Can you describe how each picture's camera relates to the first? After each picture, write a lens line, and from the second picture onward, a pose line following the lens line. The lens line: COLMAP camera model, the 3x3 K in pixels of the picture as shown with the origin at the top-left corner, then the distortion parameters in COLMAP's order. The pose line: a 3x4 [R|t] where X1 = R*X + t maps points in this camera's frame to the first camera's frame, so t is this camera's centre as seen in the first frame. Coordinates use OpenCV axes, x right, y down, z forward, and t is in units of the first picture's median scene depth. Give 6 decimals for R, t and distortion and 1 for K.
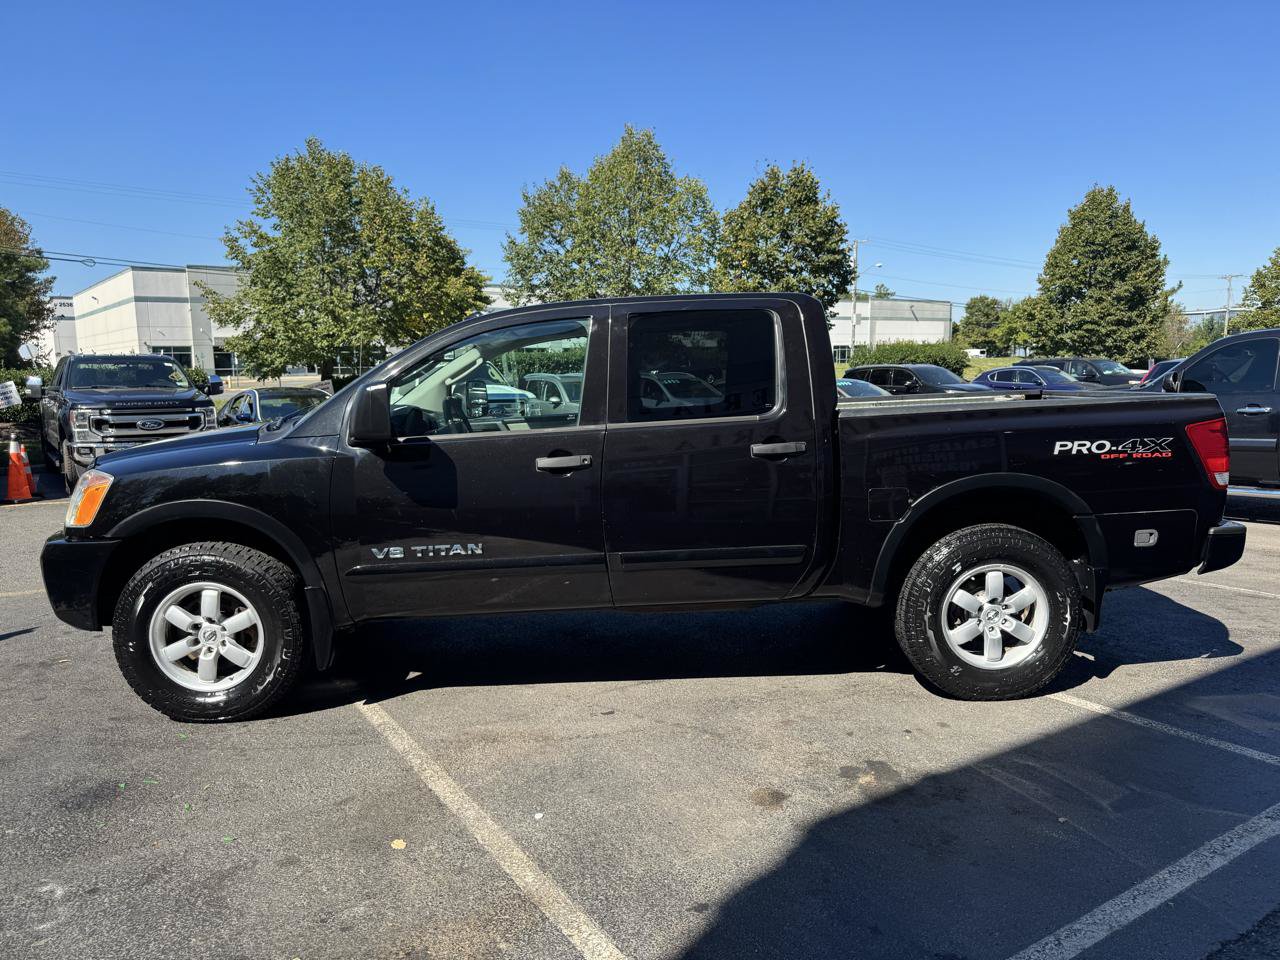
lens RADIAL K [[921.2, 0, 643.7], [0, 921.2, 478.2], [0, 0, 1]] dist [0.043428, -0.062607]
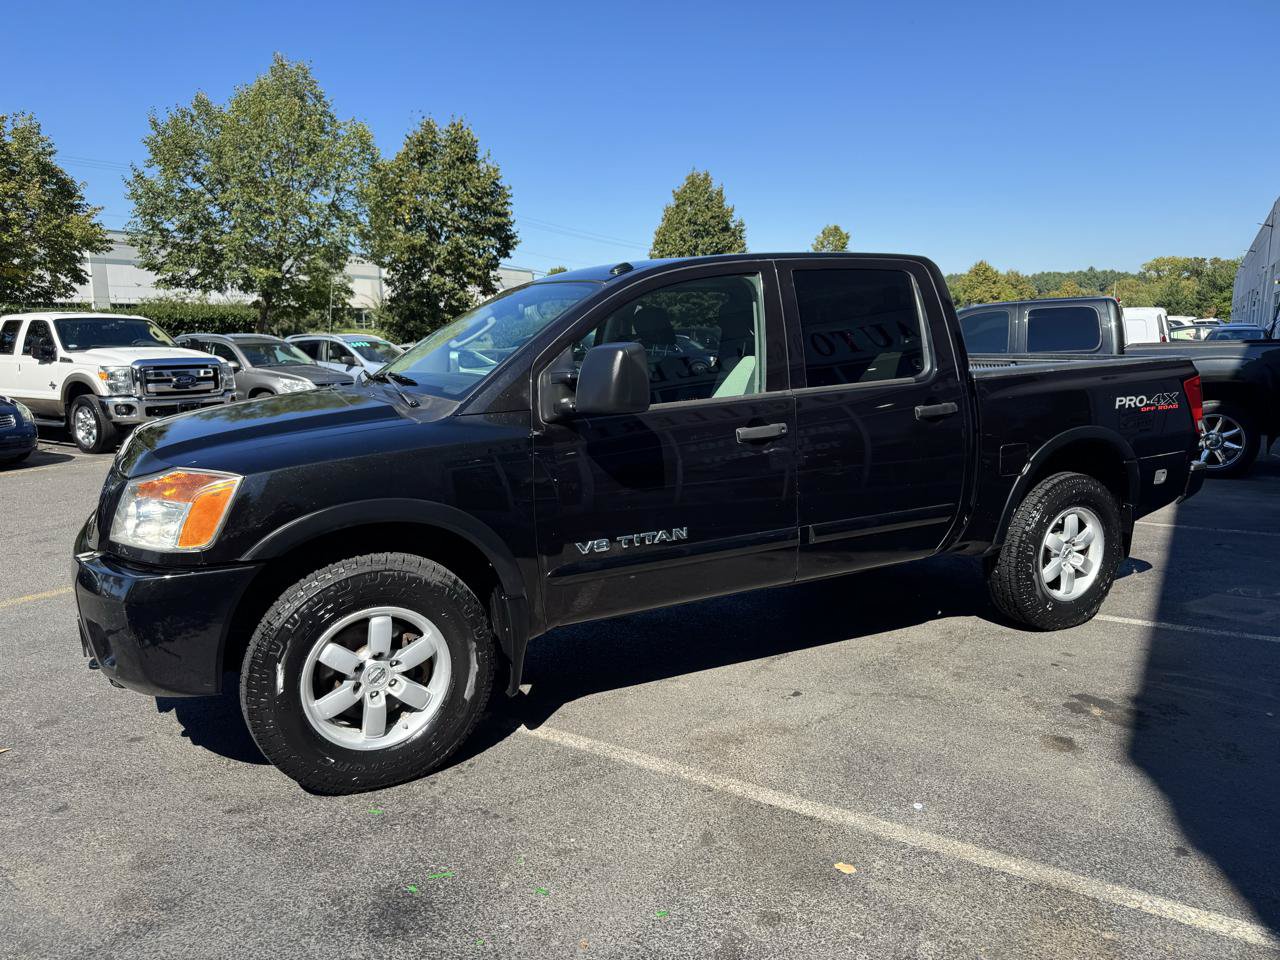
lens RADIAL K [[919.1, 0, 640.0], [0, 919.1, 480.0], [0, 0, 1]] dist [0.066019, -0.095386]
pose [[0.897446, -0.060640, 0.436935, -0.580498], [0.043719, 0.997857, 0.048691, -0.018847], [-0.438952, -0.024596, 0.898174, 0.216972]]
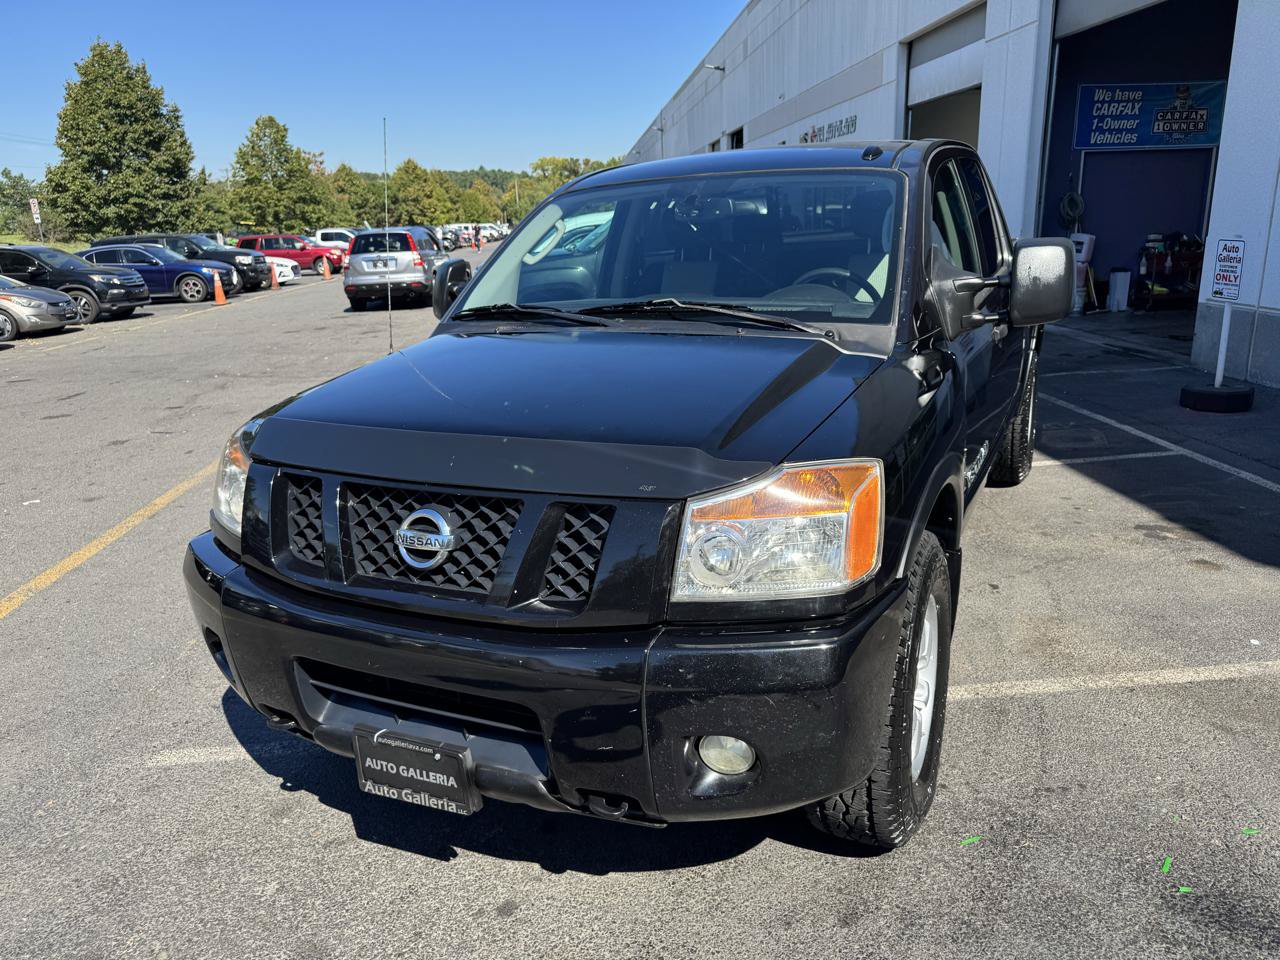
lens RADIAL K [[927.8, 0, 660.6], [0, 927.8, 467.3], [0, 0, 1]] dist [0.002370, -0.004358]
pose [[0.458976, -0.234859, 0.856844, -0.995709], [0.135744, 0.971642, 0.193612, -0.102005], [-0.878017, 0.027448, 0.477841, 0.828730]]
